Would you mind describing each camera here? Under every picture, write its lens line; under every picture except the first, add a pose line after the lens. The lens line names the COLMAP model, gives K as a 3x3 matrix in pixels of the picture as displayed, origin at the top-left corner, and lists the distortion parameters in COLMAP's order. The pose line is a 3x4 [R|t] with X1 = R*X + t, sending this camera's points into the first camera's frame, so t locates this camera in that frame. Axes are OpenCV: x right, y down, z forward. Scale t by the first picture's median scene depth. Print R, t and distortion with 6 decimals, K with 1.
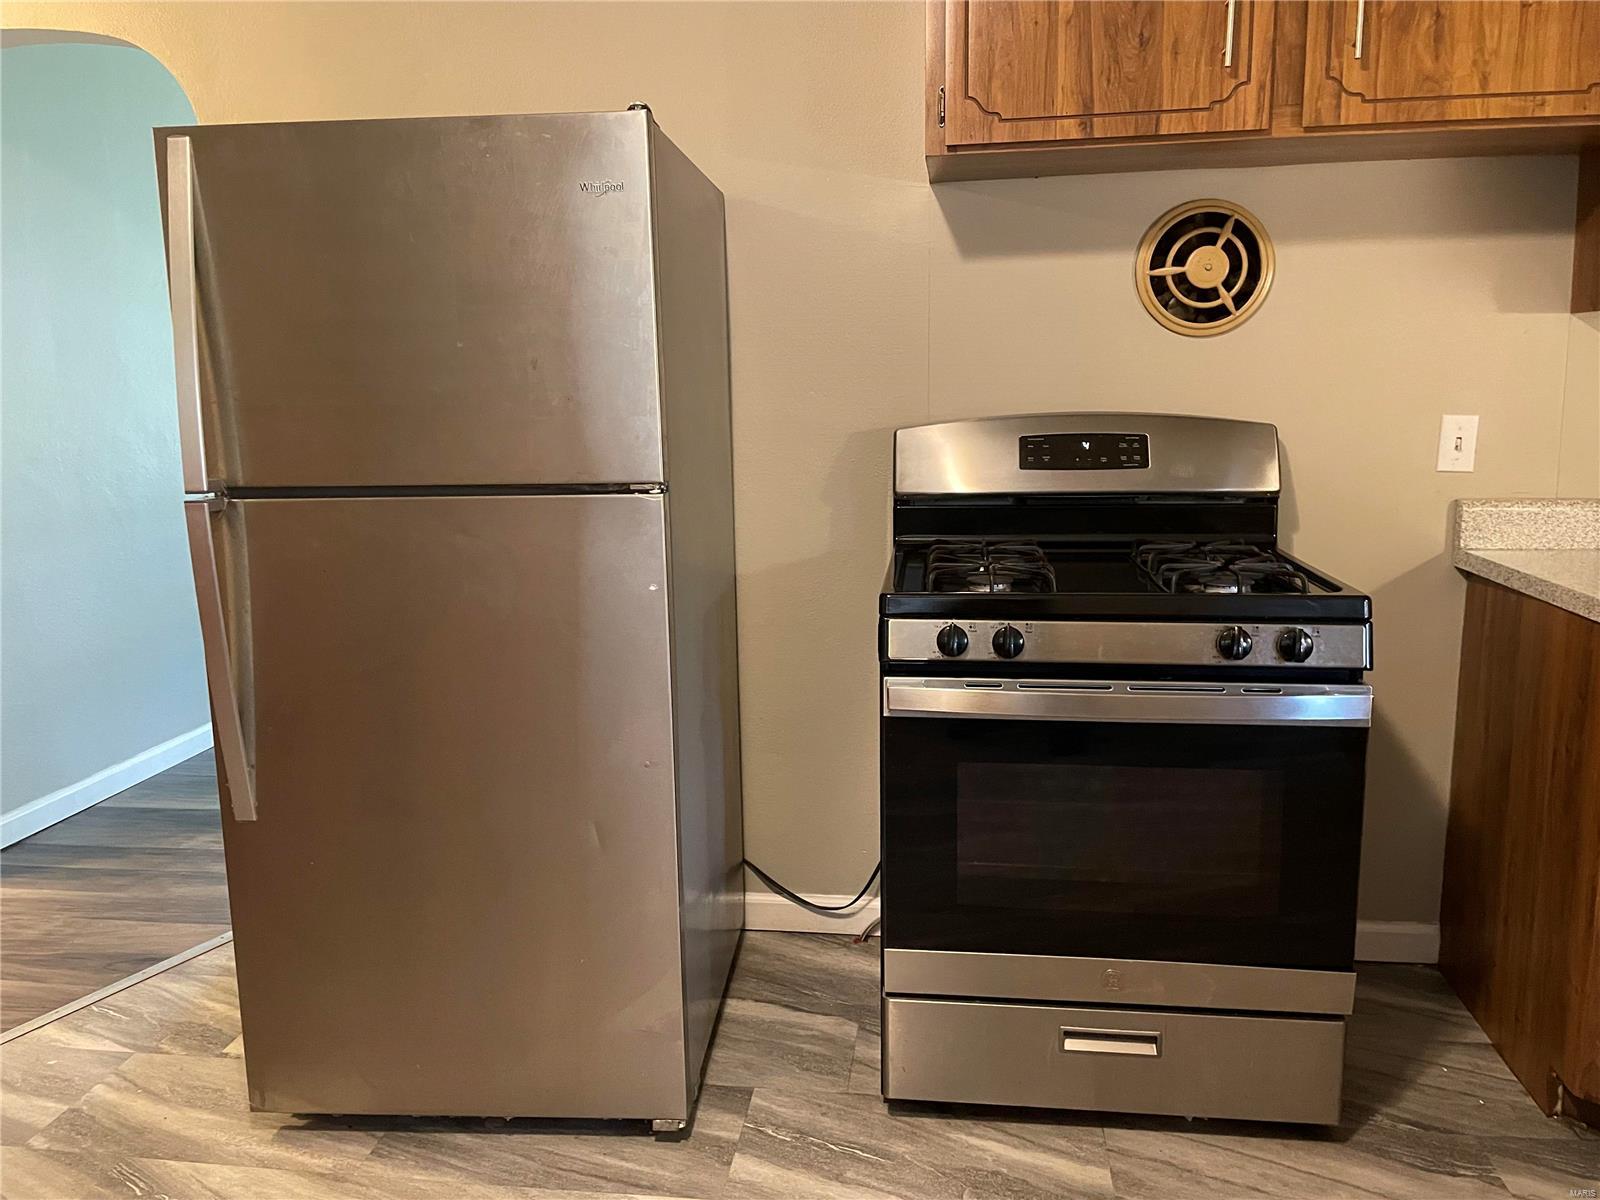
lens RADIAL K [[1213.4, 0, 793.5], [0, 1213.4, 583.1], [0, 0, 1]] dist [0.027207, -0.023768]
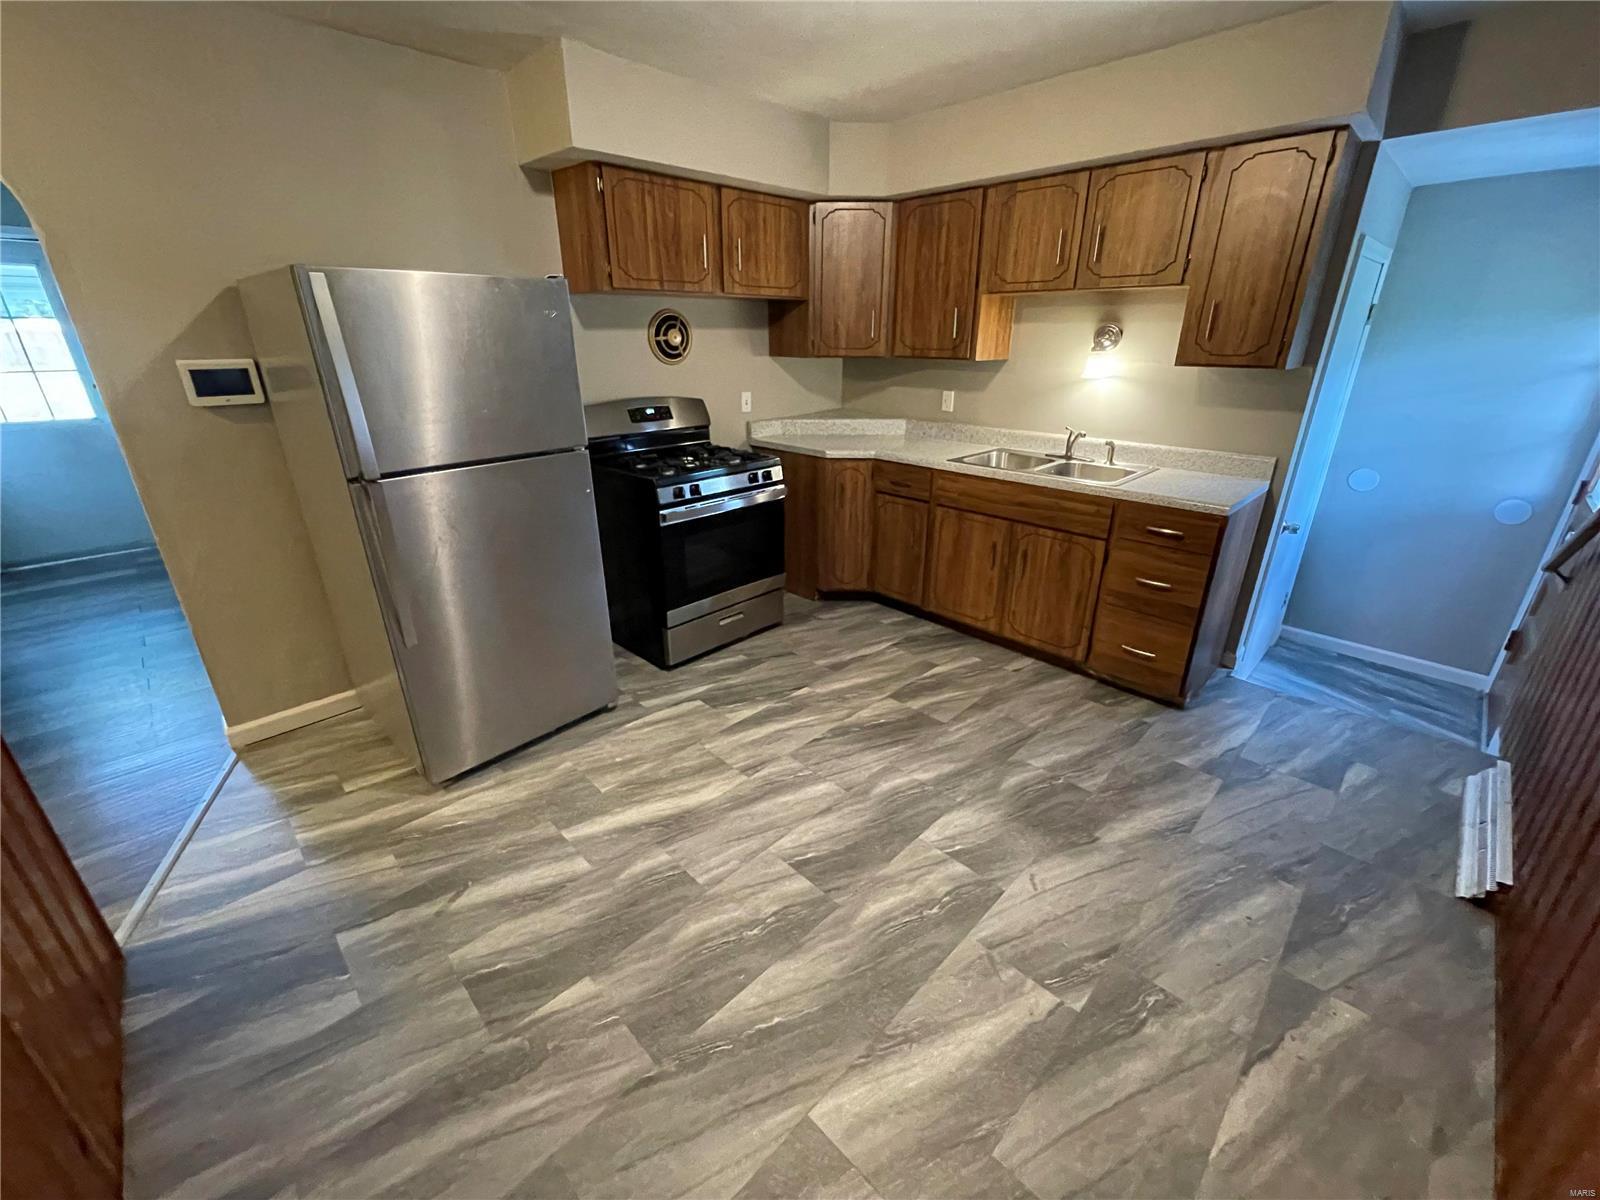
lens RADIAL K [[649.1, 0, 802.8], [0, 649.1, 599.6], [0, 0, 1]] dist [-0.002052, 0.000043]
pose [[0.600647, -0.285985, 0.746616, -0.781537], [0.117755, 0.955297, 0.271186, -0.078642], [-0.790795, -0.074969, 0.607472, -0.108783]]
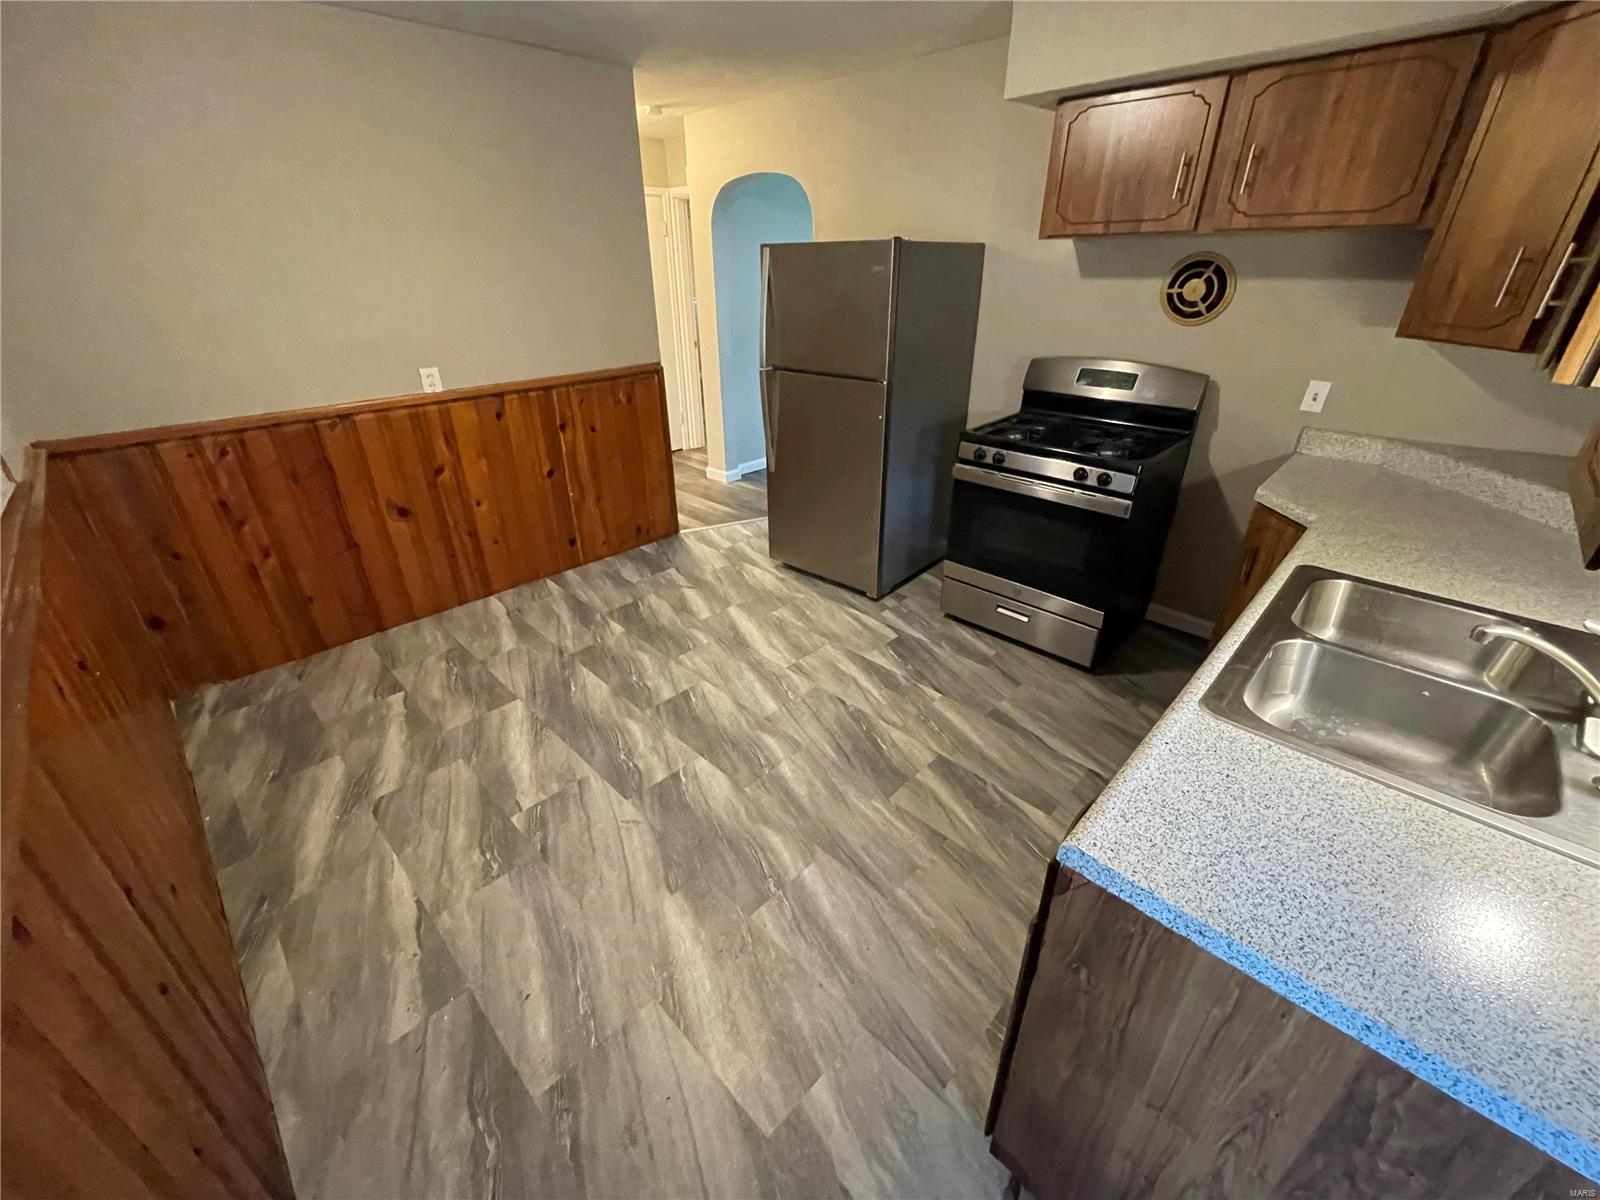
lens RADIAL K [[649.1, 0, 800.3], [0, 649.1, 601.1], [0, 0, 1]] dist [-0.002052, 0.000043]
pose [[0.800342, 0.291106, -0.524127, 0.603317], [-0.105286, 0.928868, 0.355132, -0.106969], [0.590226, -0.229044, 0.774062, -0.376883]]
